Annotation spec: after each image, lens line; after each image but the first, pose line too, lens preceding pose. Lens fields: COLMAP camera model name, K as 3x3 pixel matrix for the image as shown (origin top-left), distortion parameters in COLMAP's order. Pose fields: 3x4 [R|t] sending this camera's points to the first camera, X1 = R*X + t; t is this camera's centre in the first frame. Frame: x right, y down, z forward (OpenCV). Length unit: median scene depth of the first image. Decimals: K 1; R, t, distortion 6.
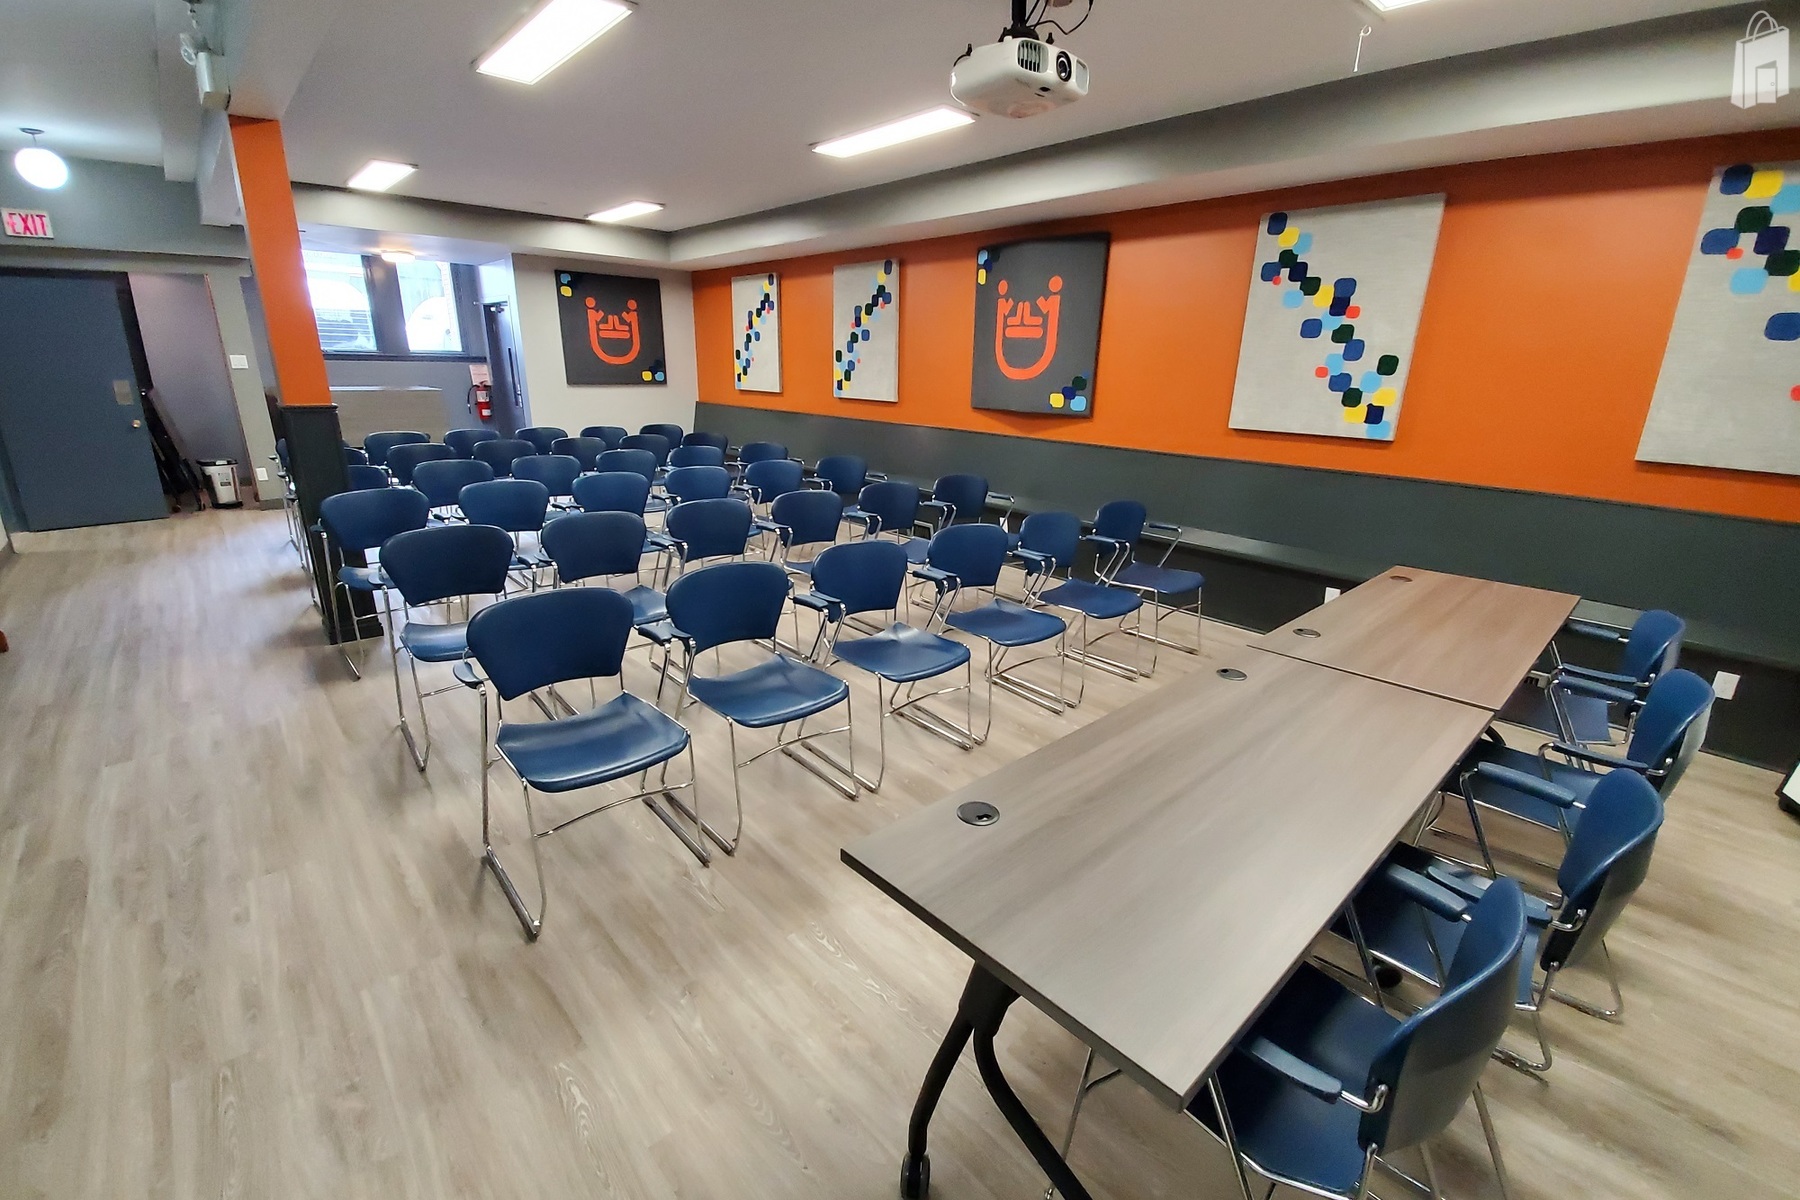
lens RADIAL K [[742.5, 0, 900.0], [0, 742.5, 600.0], [0, 0, 1]] dist [0.000632, -0.000040]
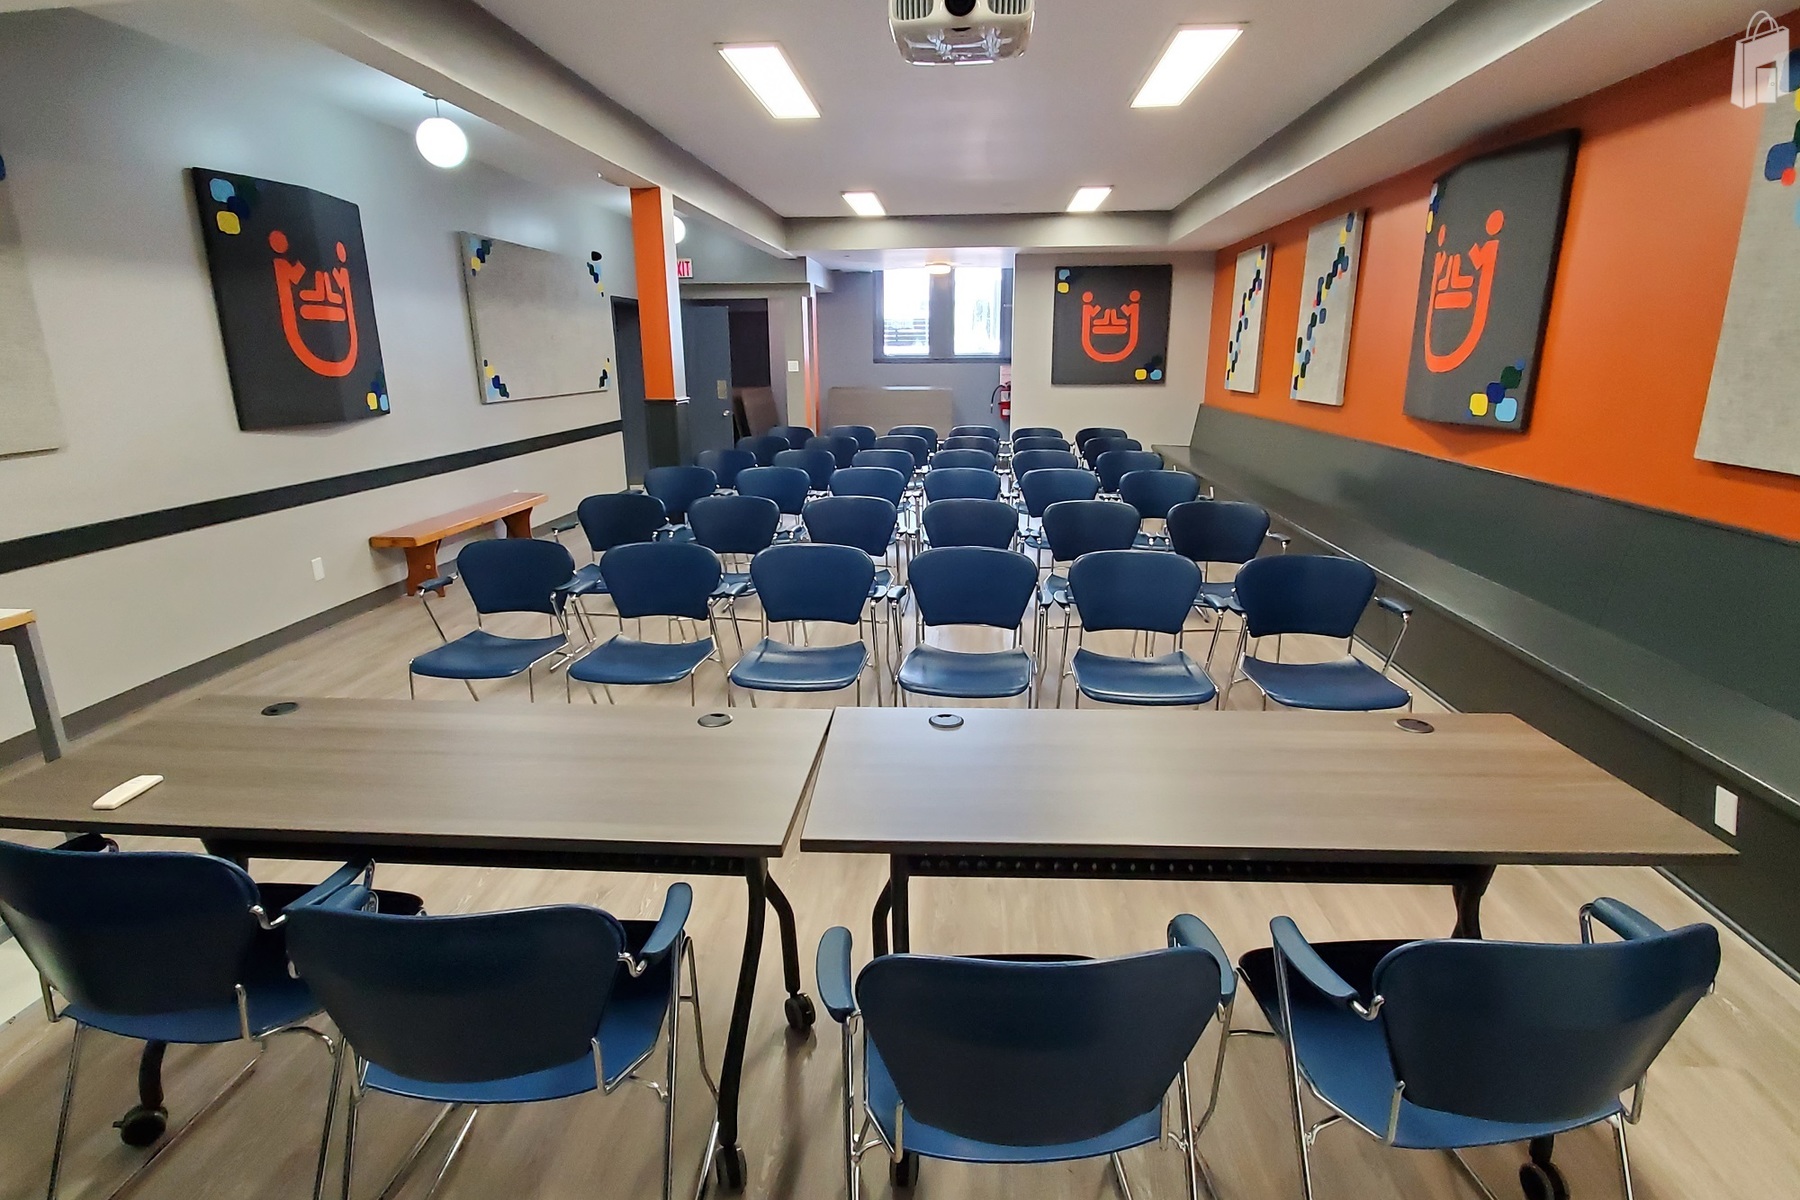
lens RADIAL K [[893.5, 0, 900.0], [0, 893.5, 600.0], [0, 0, 1]] dist [-0.002259, -0.014232]
pose [[0.683222, 0.165766, -0.711147, 0.438903], [-0.199300, 0.979248, 0.036786, -0.037885], [0.702487, 0.116599, 0.702081, 0.149889]]
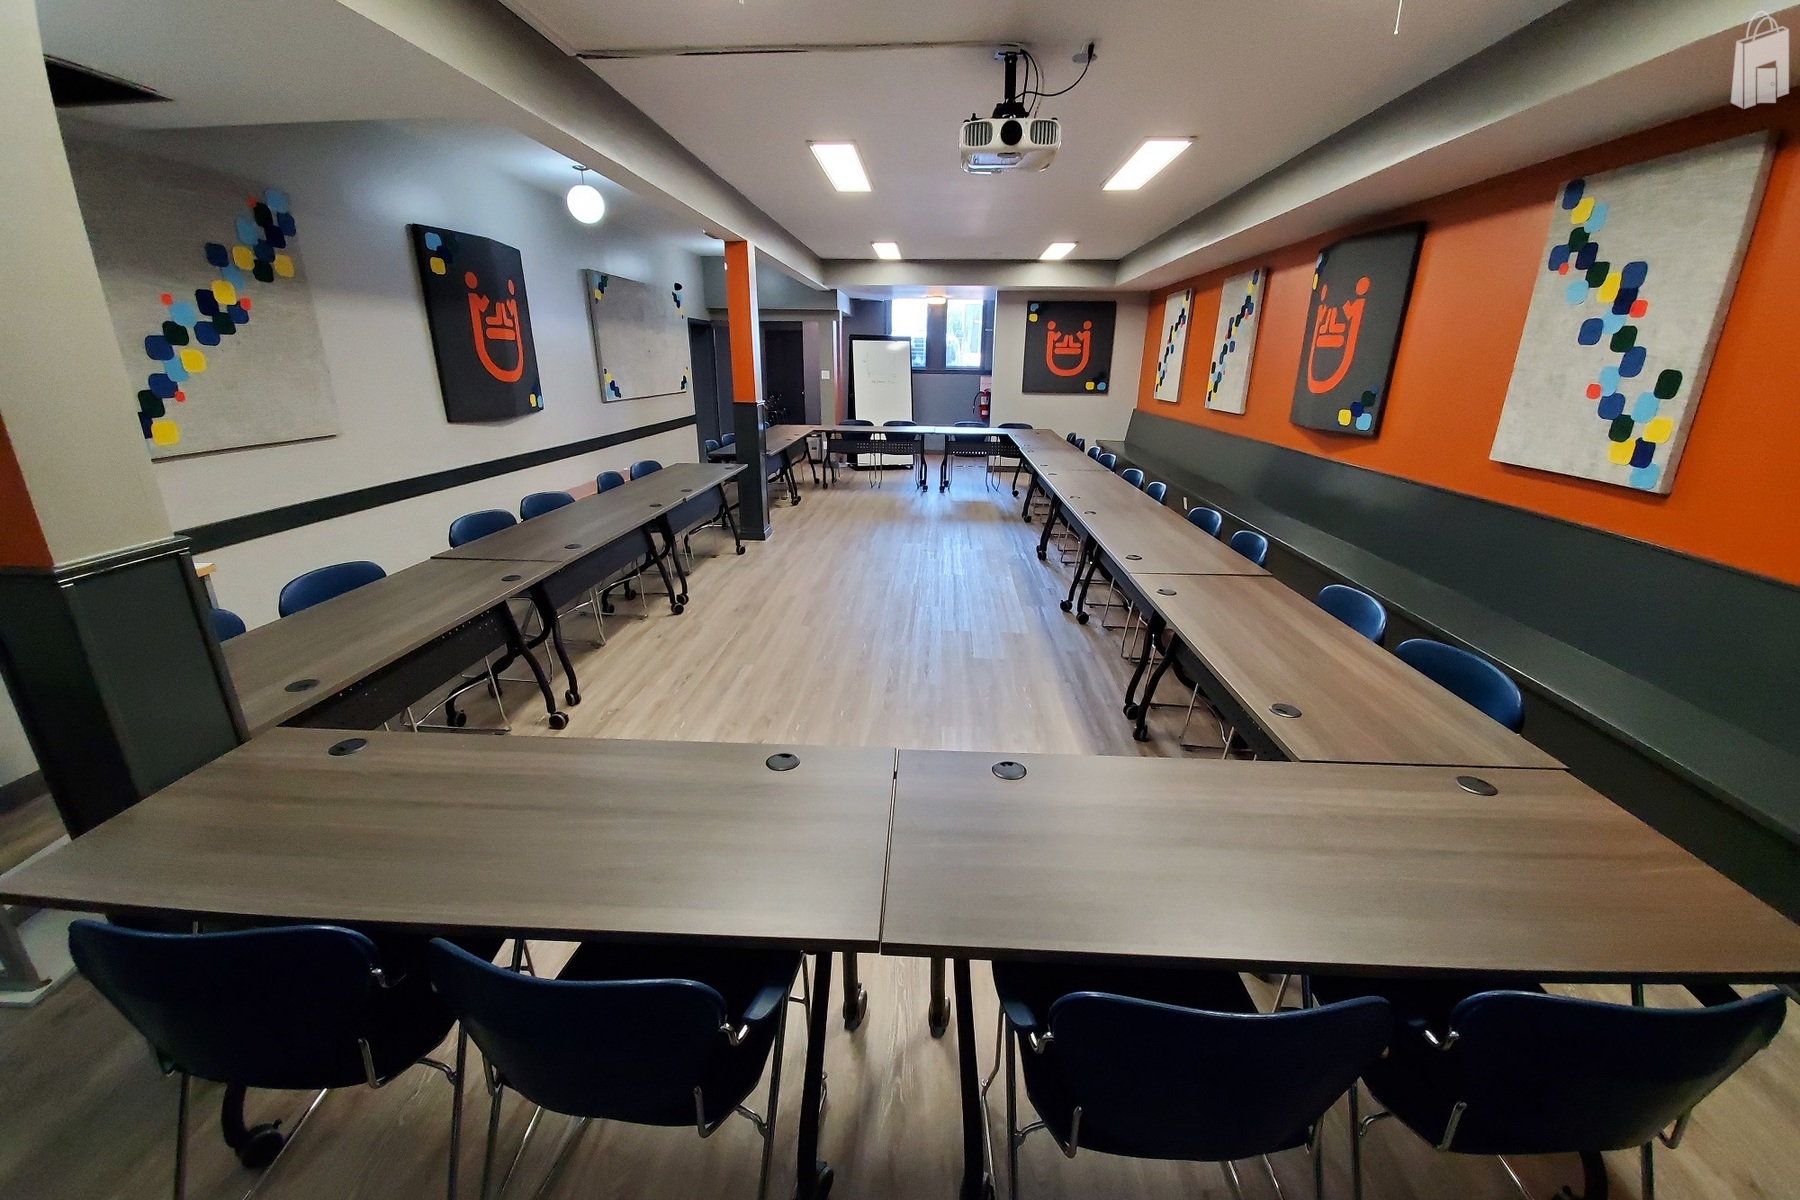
lens RADIAL K [[697.2, 0, 900.0], [0, 697.2, 600.0], [0, 0, 1]] dist [0.000419, -0.014568]
pose [[0.697977, 0.215162, -0.683032, 0.454378], [-0.210008, 0.973360, 0.092016, -0.021746], [0.684634, 0.079217, 0.724569, 0.053483]]
